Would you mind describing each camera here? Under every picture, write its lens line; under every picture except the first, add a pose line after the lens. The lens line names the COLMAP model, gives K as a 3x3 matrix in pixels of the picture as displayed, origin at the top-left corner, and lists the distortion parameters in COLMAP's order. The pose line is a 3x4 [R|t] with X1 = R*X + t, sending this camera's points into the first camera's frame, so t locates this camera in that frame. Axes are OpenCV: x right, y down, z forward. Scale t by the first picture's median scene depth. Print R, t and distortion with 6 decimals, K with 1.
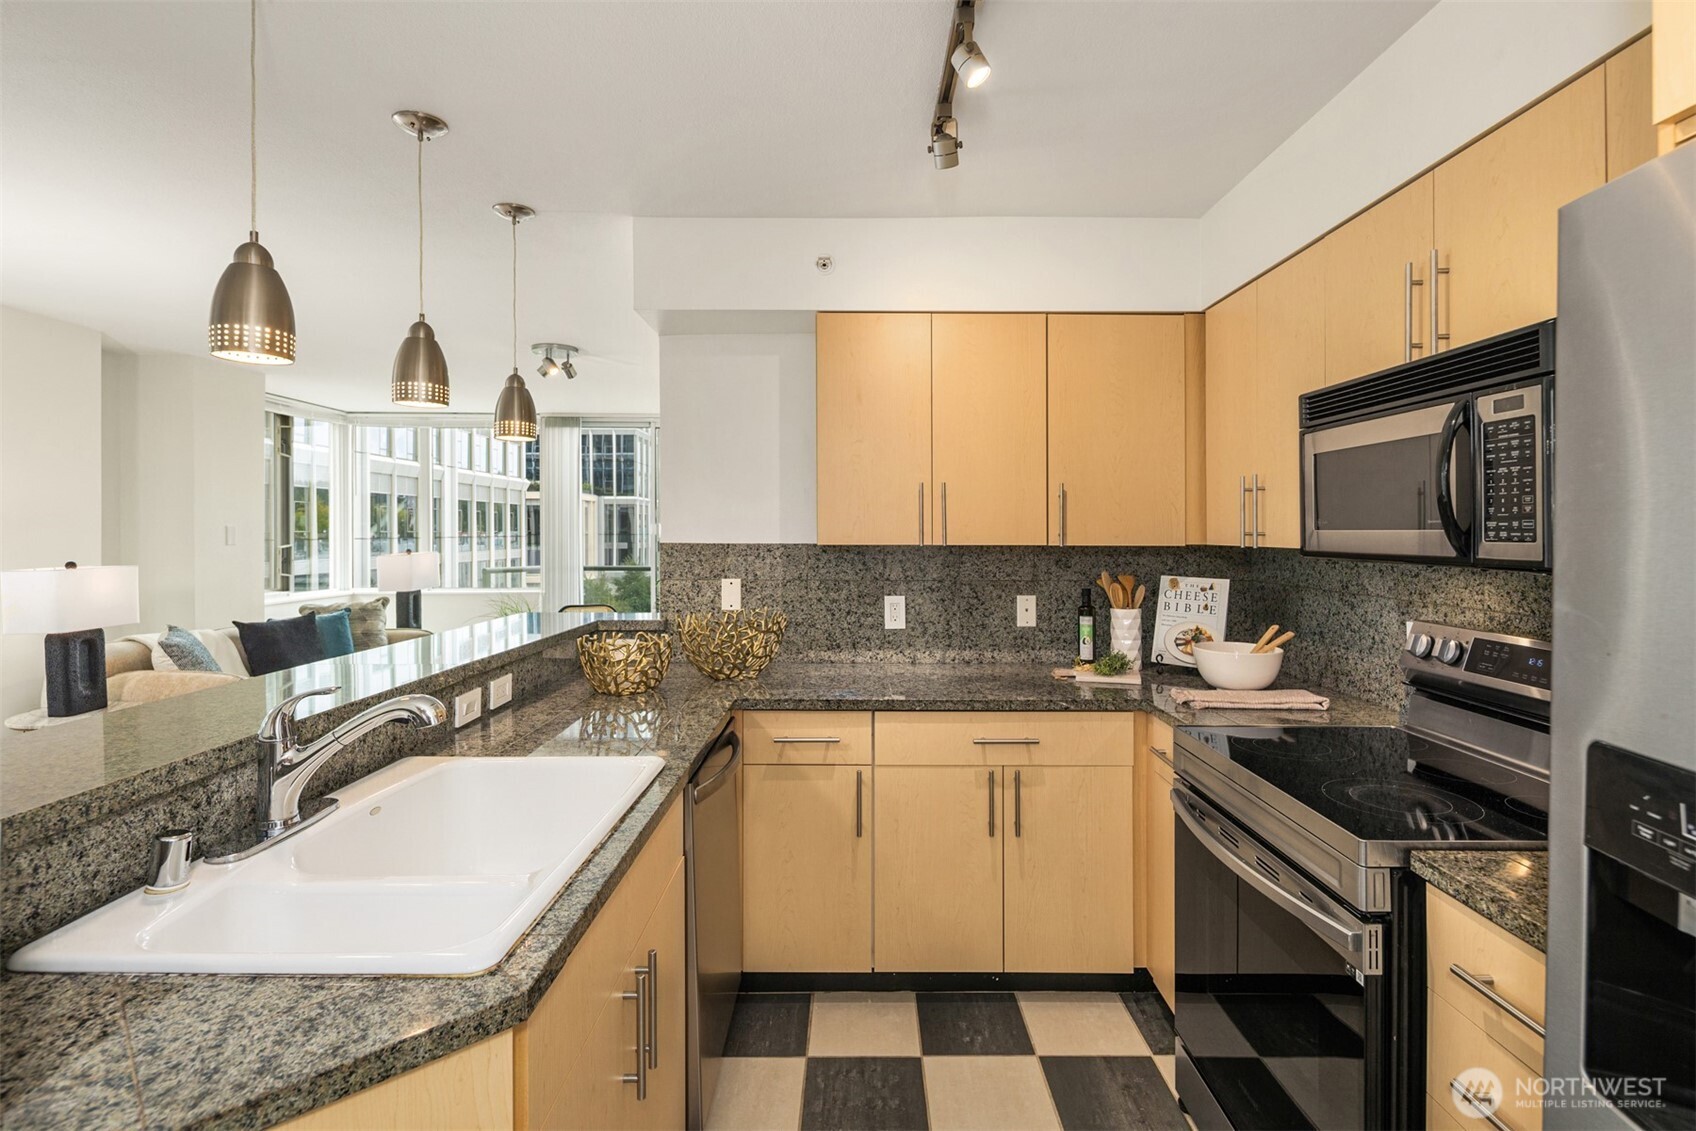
lens RADIAL K [[835.2, 0, 845.9], [0, 835.2, 524.7], [0, 0, 1]] dist [0.008161, -0.003243]
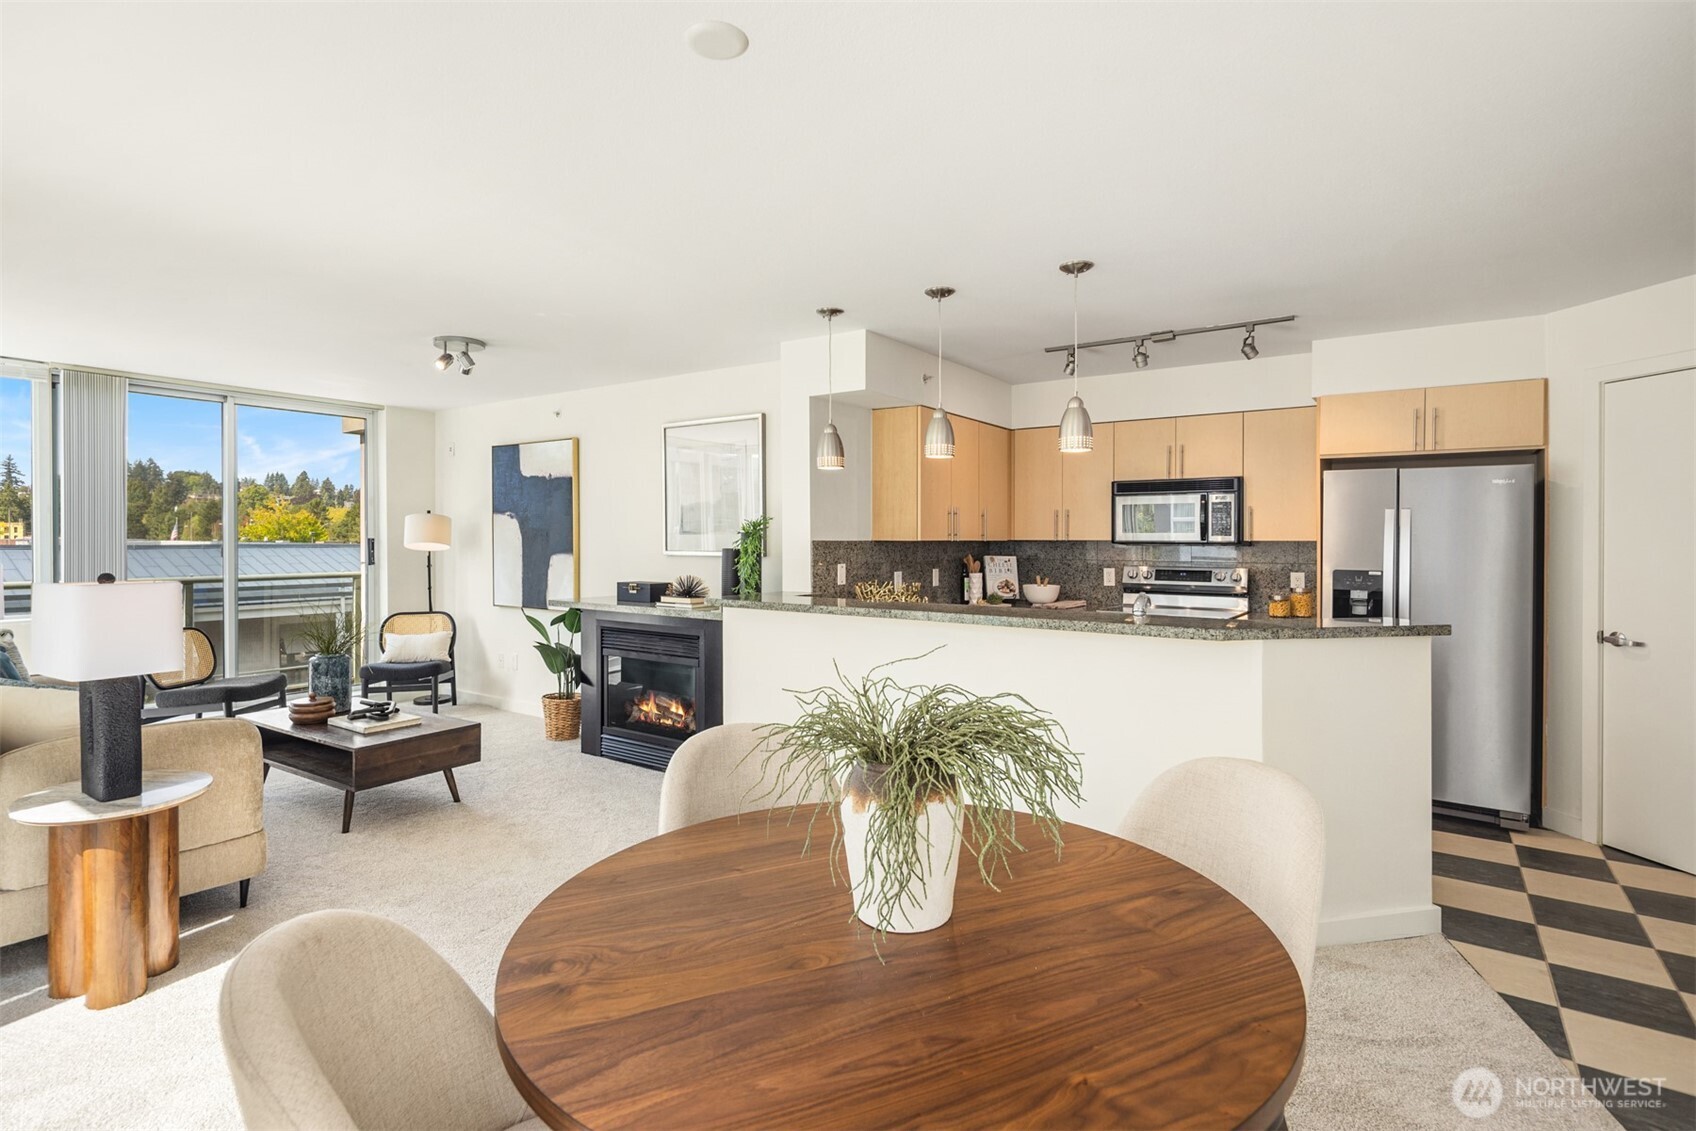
lens RADIAL K [[835.2, 0, 853.4], [0, 835.2, 535.1], [0, 0, 1]] dist [0.008161, -0.003243]
pose [[0.559581, 0.001210, 0.828775, -1.451927], [-0.007458, 0.999966, 0.003576, 0.007105], [-0.828742, -0.008182, 0.559571, 0.143061]]
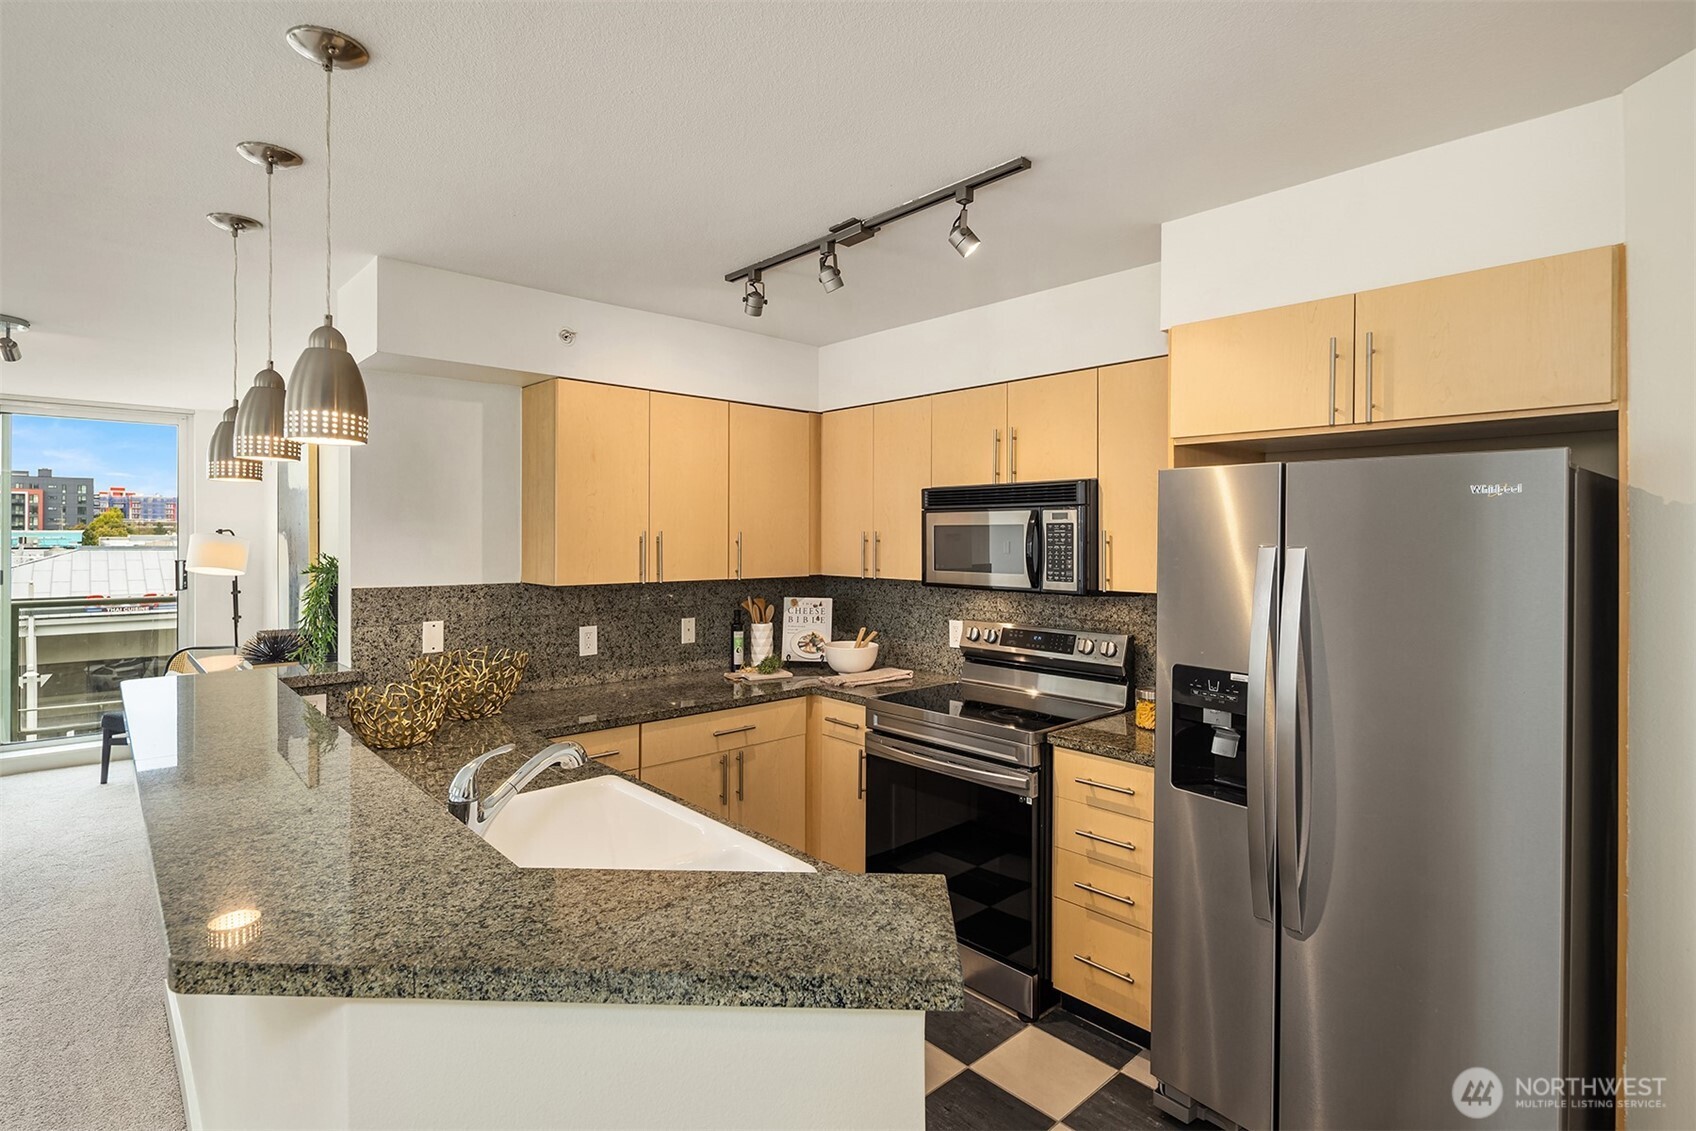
lens RADIAL K [[835.2, 0, 856.0], [0, 835.2, 524.9], [0, 0, 1]] dist [0.008161, -0.003243]
pose [[0.725044, 0.009151, 0.688642, -0.485400], [-0.006298, 0.999958, -0.006657, -0.049709], [-0.688674, 0.000489, 0.725071, -0.079398]]
